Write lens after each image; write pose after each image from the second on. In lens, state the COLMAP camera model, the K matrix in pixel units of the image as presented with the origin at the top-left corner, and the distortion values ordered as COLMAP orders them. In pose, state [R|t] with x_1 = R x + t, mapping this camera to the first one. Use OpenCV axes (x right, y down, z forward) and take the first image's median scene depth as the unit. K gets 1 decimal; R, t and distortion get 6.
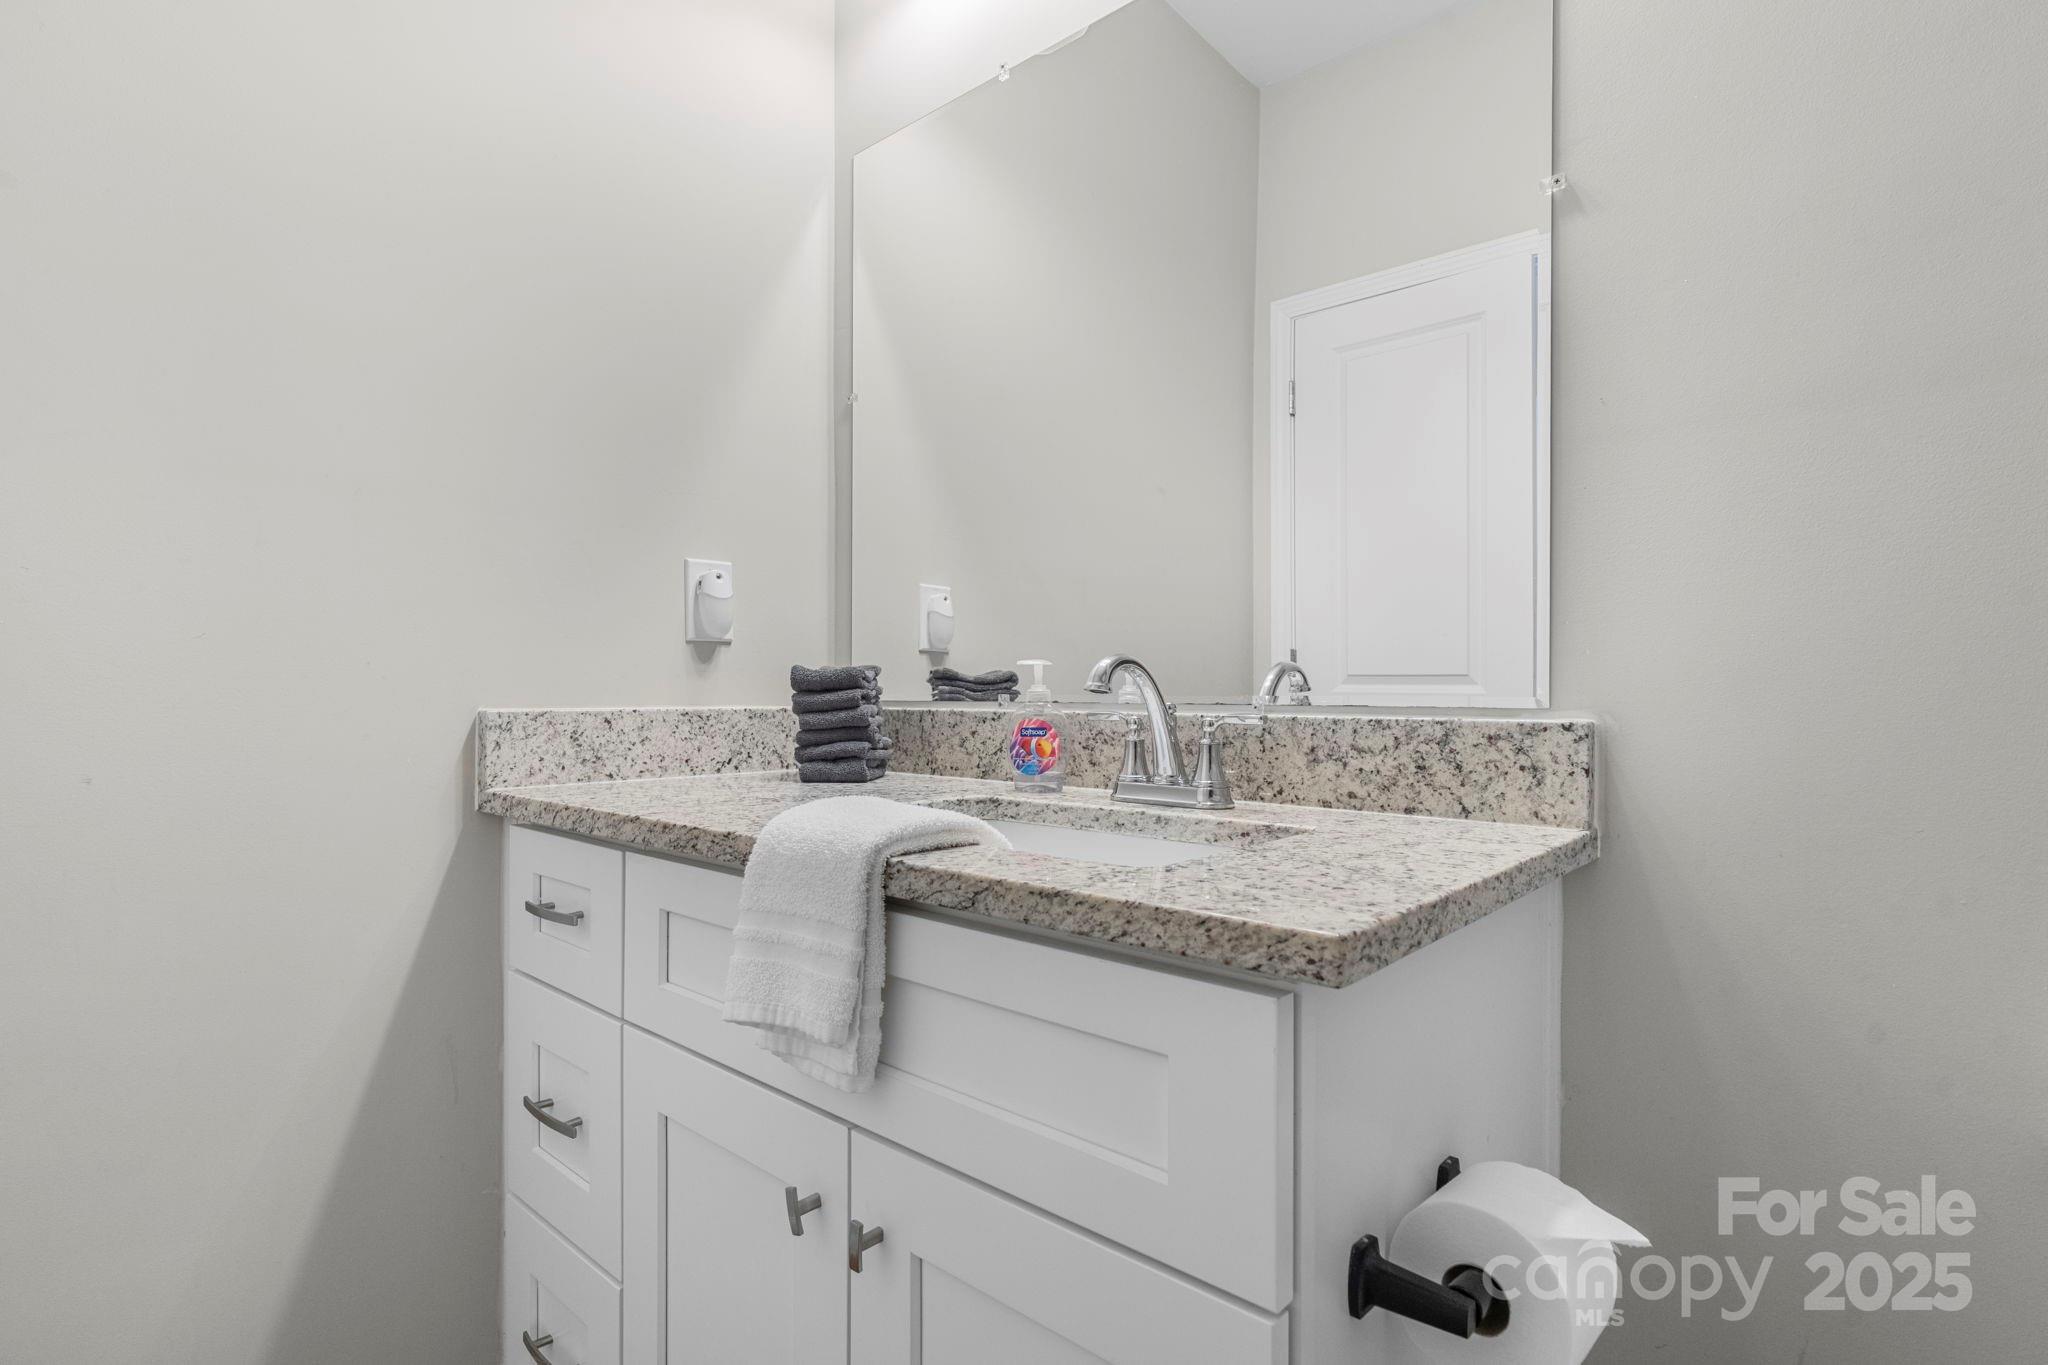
lens RADIAL K [[982.8, 0, 1018.4], [0, 982.8, 690.2], [0, 0, 1]] dist [-0.002436, 0.000014]
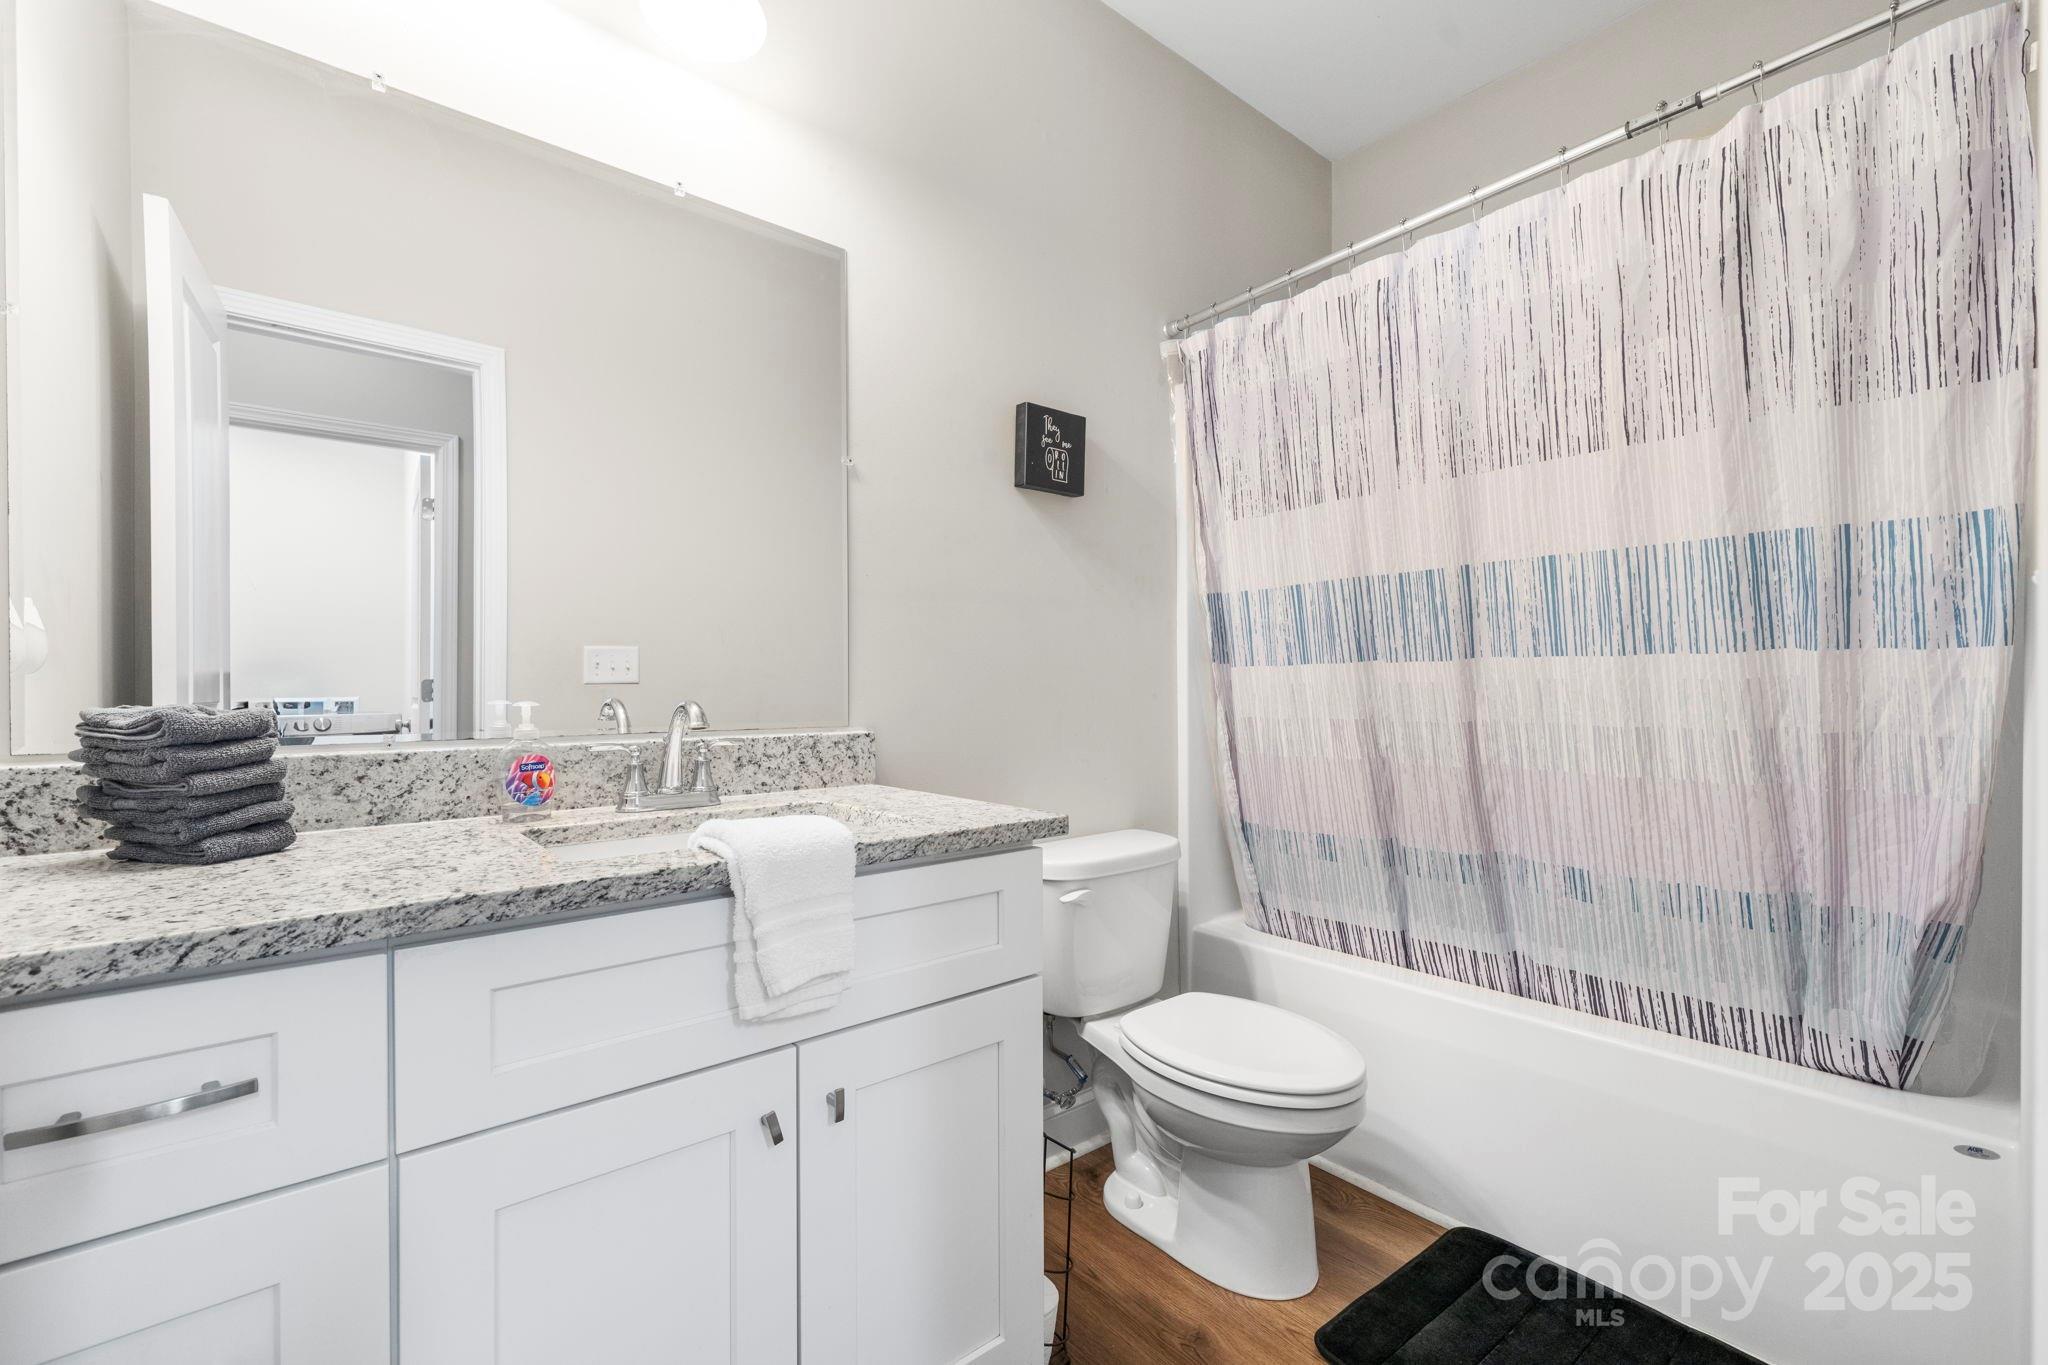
lens RADIAL K [[787.1, 0, 1013.4], [0, 787.1, 694.7], [0, 0, 1]] dist [-0.002765, -0.000278]
pose [[0.194843, -0.005855, 0.980817, -0.838173], [0.006986, 0.999965, 0.004581, -0.043847], [-0.980809, 0.005959, 0.194878, 0.324692]]
